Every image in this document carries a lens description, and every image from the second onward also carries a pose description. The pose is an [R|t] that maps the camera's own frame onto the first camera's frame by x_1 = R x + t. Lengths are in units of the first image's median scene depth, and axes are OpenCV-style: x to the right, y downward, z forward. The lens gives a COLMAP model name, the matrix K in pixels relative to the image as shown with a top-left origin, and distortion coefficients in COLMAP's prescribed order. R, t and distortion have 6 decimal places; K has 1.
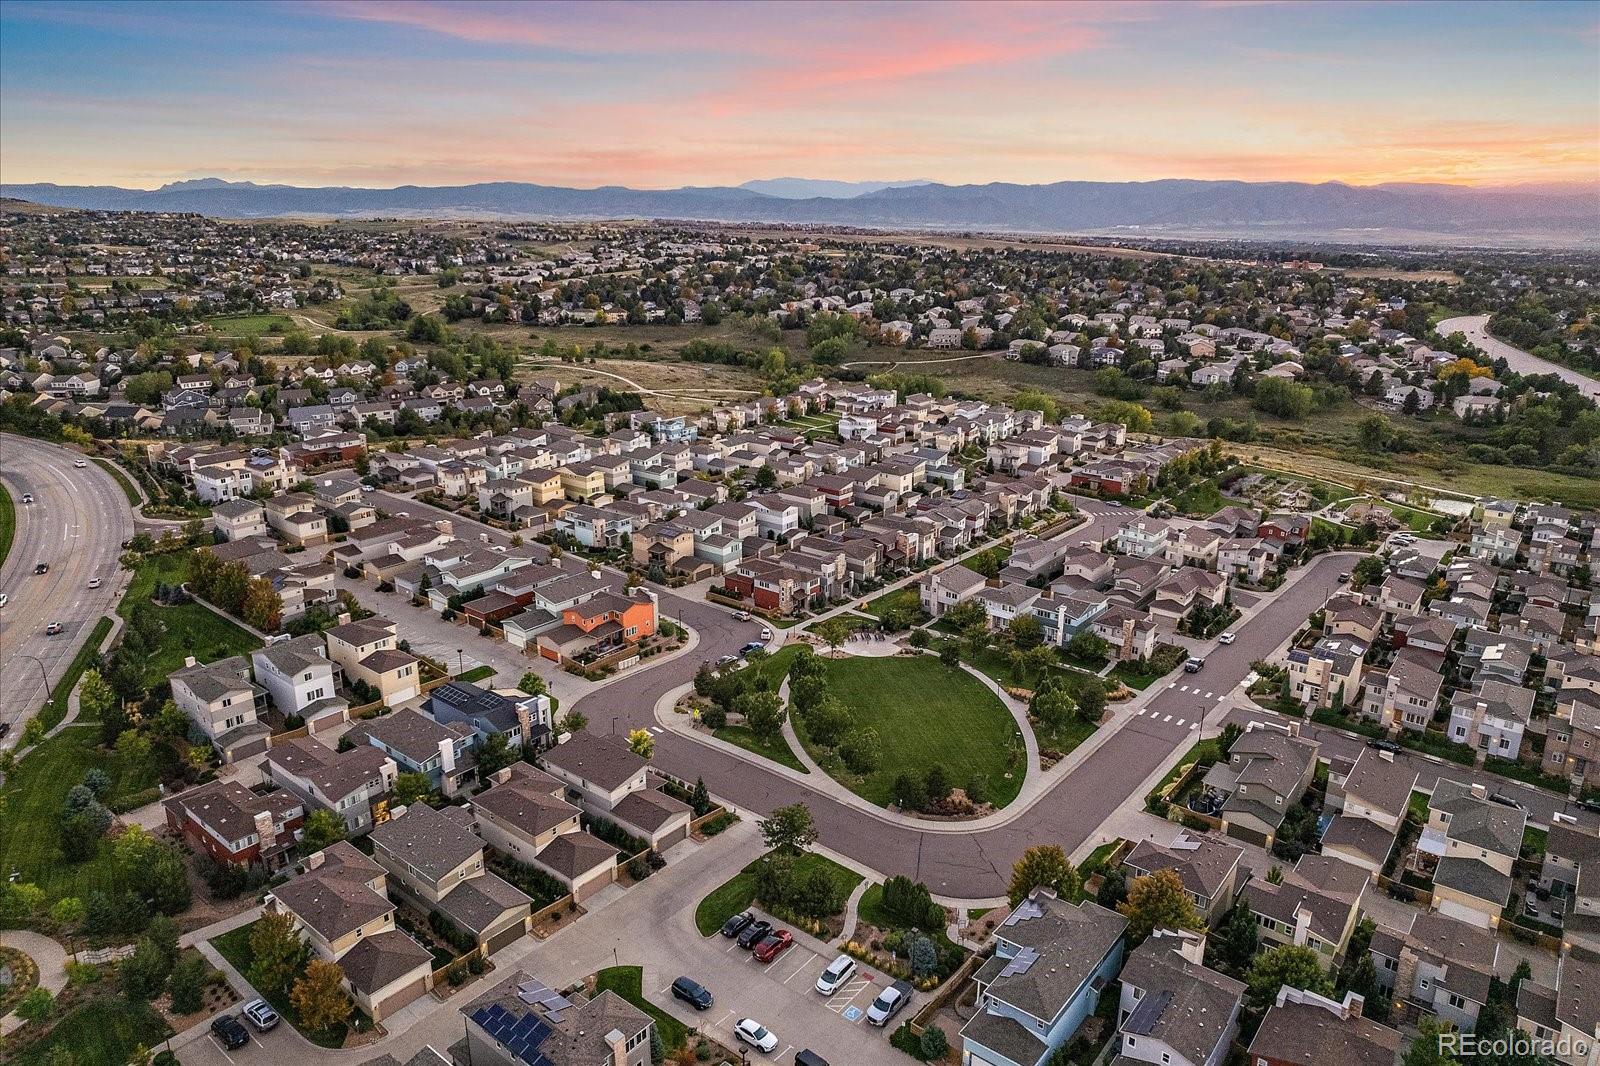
lens RADIAL K [[1046.9, 0, 800.0], [0, 1046.9, 533.0], [0, 0, 1]] dist [-0.041228, 0.002325]
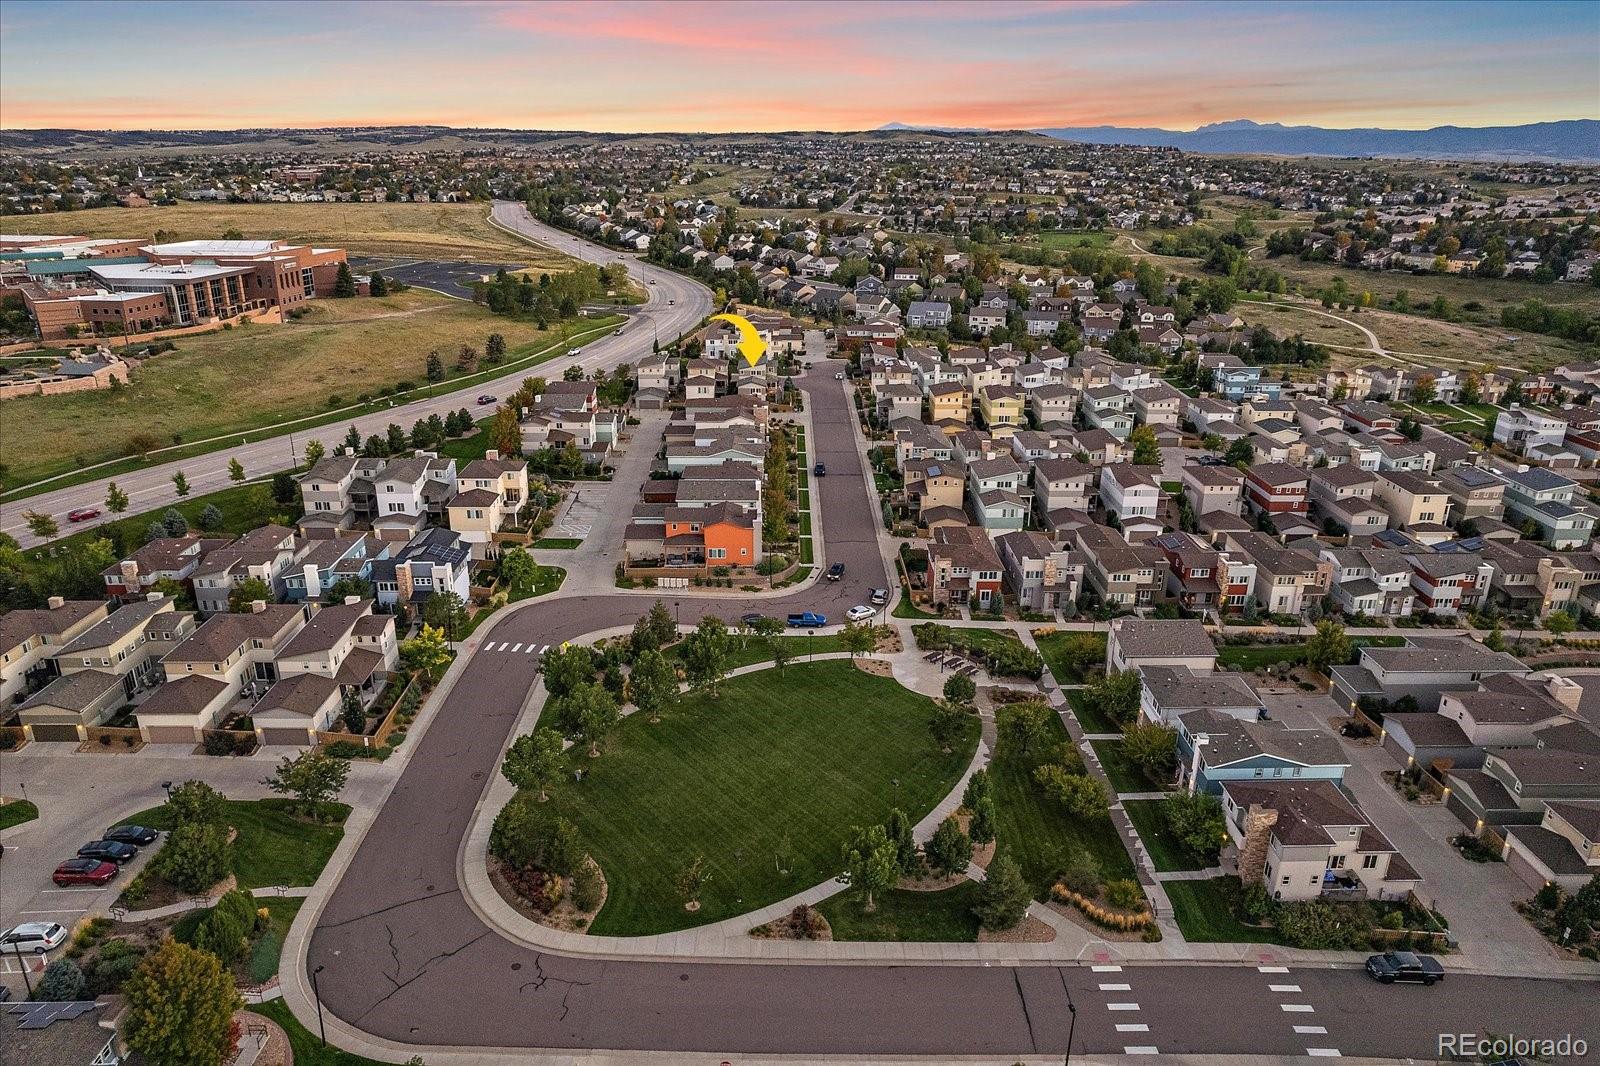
lens RADIAL K [[1046.9, 0, 800.0], [0, 1046.9, 533.0], [0, 0, 1]] dist [-0.041228, 0.002325]
pose [[0.635419, 0.264489, -0.725457, 0.347083], [-0.228434, 0.961842, 0.150589, -0.044885], [0.737605, 0.070032, 0.671591, 0.351998]]
